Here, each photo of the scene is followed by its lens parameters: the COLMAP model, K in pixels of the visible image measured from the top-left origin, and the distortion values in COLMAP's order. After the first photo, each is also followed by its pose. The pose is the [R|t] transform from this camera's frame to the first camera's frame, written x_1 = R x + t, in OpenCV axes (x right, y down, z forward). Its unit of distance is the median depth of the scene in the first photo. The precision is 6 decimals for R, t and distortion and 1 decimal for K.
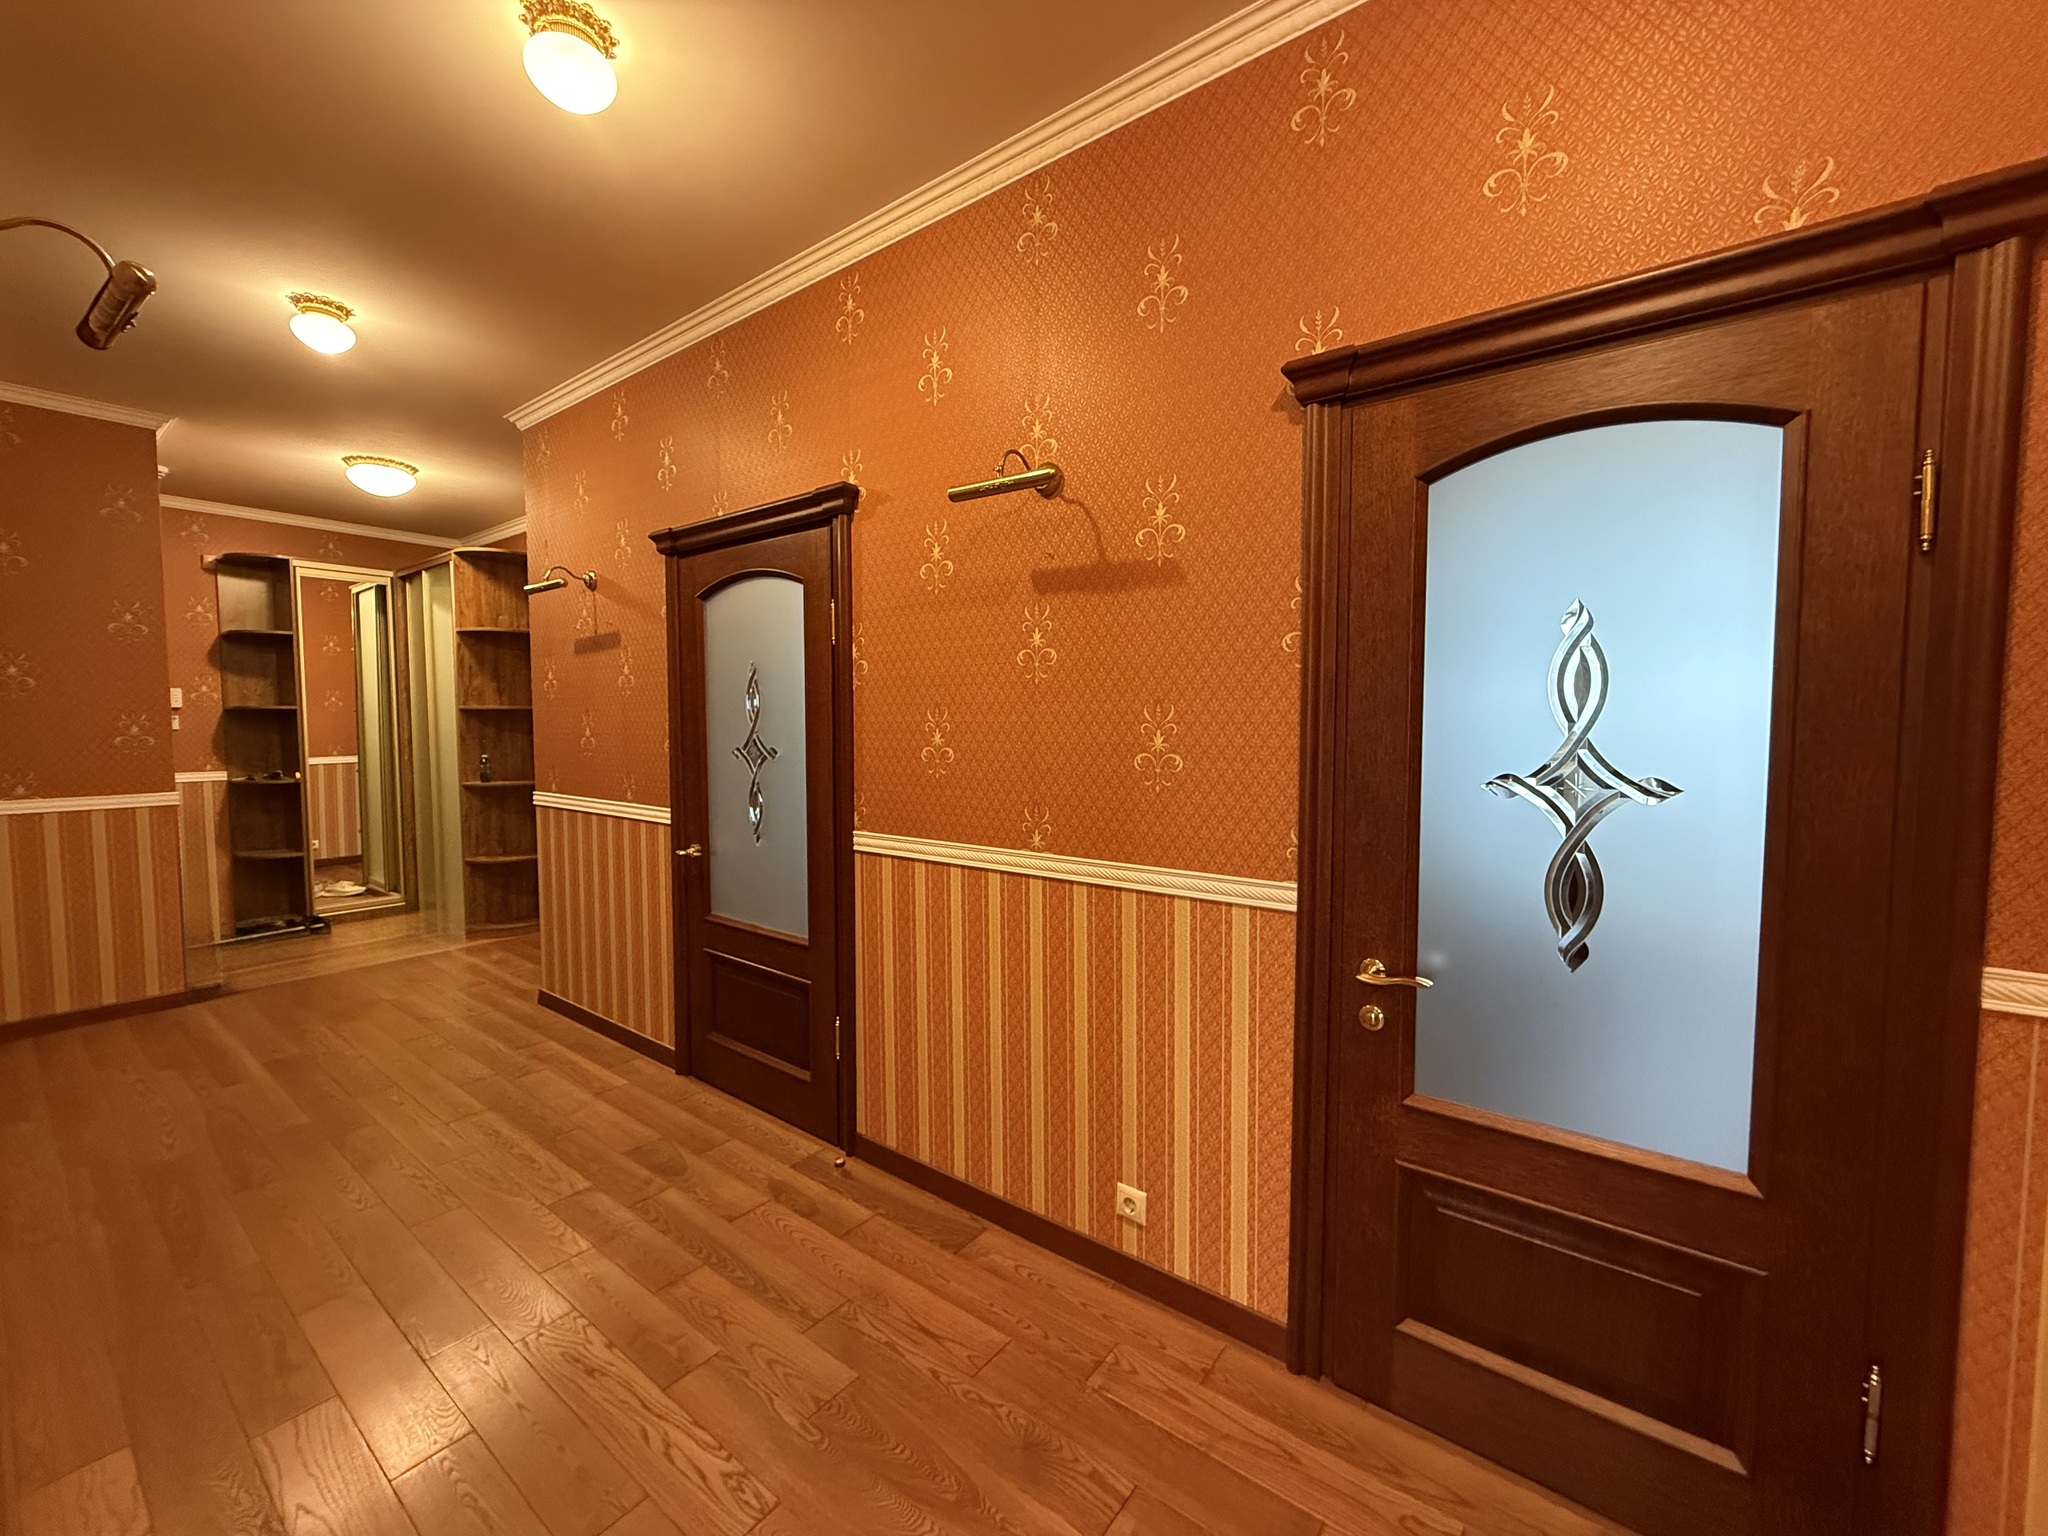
lens RADIAL K [[728.2, 0, 1027.7], [0, 728.2, 763.9], [0, 0, 1]] dist [0.000980, 0.000328]
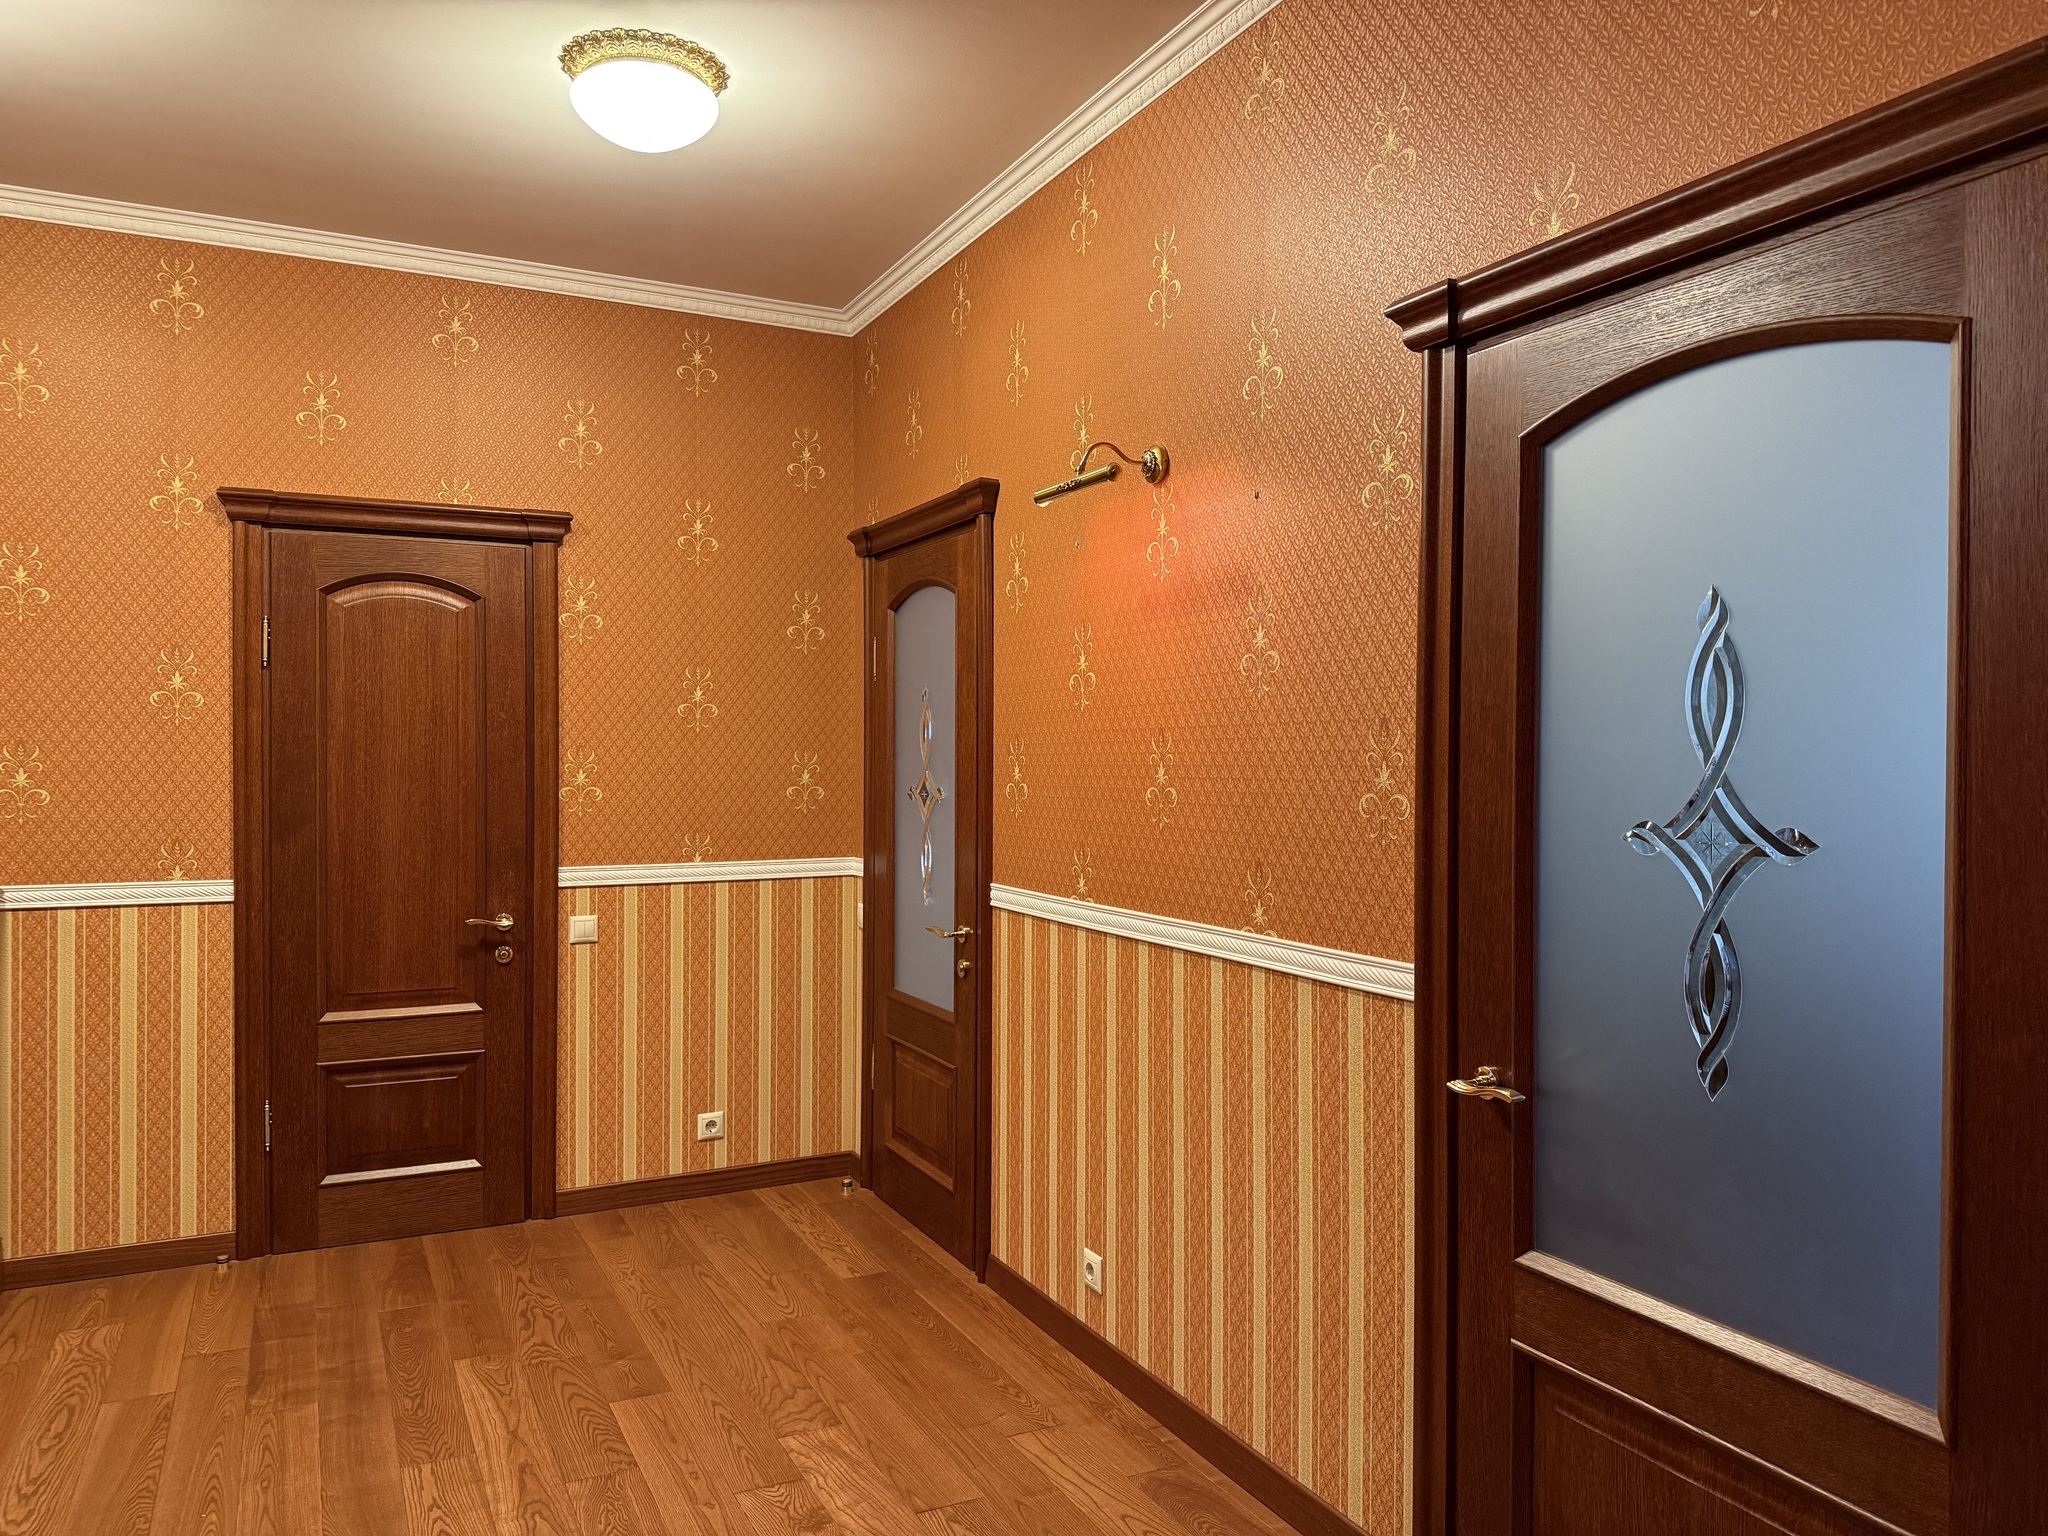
lens RADIAL K [[1435.2, 0, 1023.6], [0, 1435.2, 765.3], [0, 0, 1]] dist [0.051636, -0.068054]
pose [[0.865825, -0.000019, -0.500346, 0.648326], [-0.023684, 0.998877, -0.041024, 0.024139], [0.499785, 0.047370, 0.864853, -0.438298]]
